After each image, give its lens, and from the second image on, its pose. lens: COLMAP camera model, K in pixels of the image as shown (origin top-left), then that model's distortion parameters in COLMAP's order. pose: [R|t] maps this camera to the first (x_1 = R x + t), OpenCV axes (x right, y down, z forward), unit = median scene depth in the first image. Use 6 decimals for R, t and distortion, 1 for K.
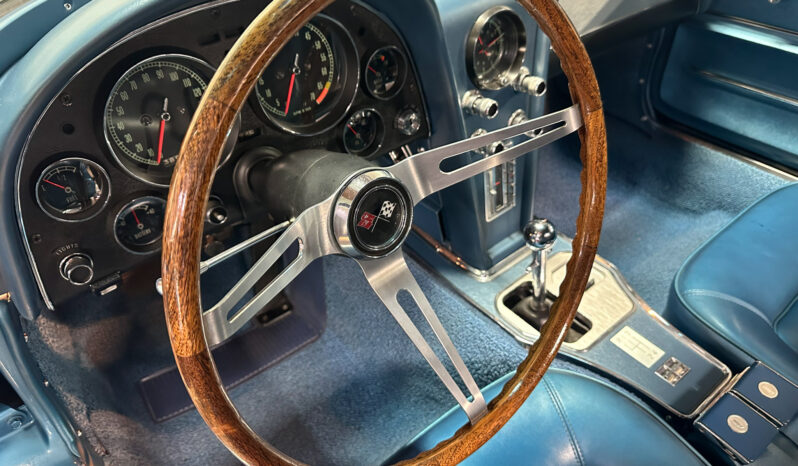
lens RADIAL K [[587.4, 0, 399.0], [0, 587.4, 233.0], [0, 0, 1]] dist [0.061521, -0.087417]
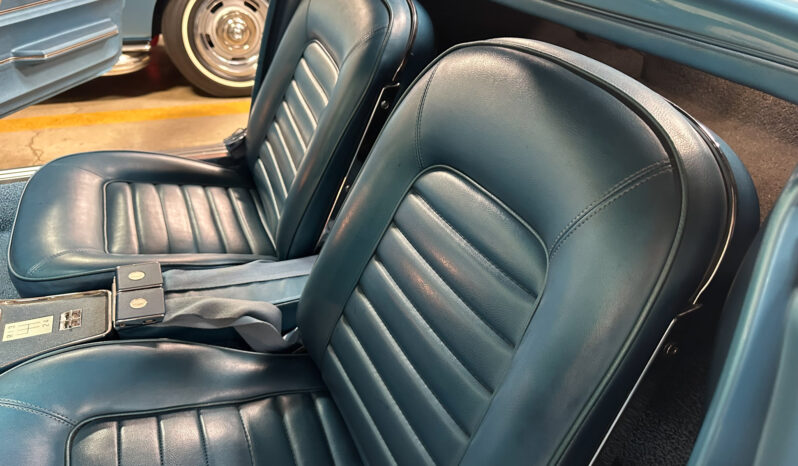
lens RADIAL K [[587.4, 0, 399.0], [0, 587.4, 233.0], [0, 0, 1]] dist [0.061521, -0.087417]
pose [[0.280565, -0.469183, 0.837347, -0.239201], [0.592407, 0.771047, 0.233539, 0.234331], [-0.755207, 0.430528, 0.494276, -0.085188]]
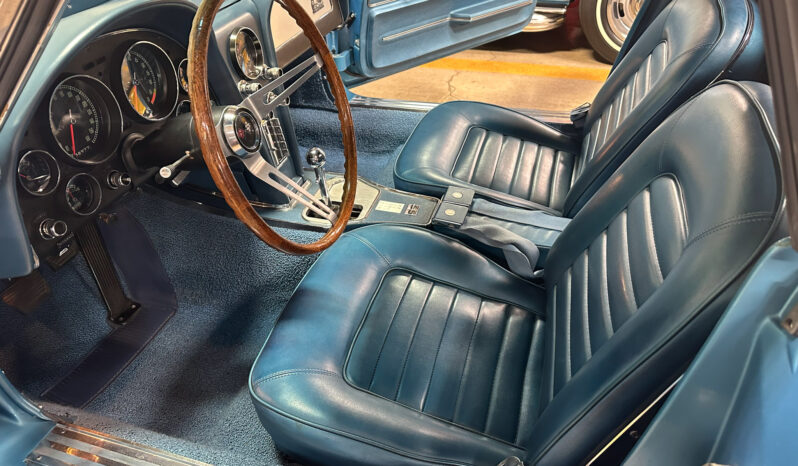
lens RADIAL K [[579.4, 0, 399.0], [0, 579.4, 233.0], [0, 0, 1]] dist [0.170372, -0.278274]
pose [[0.826163, -0.332119, 0.455139, -0.406494], [0.377560, 0.925935, -0.009679, 0.329018], [-0.418215, 0.179838, 0.890368, -0.536127]]
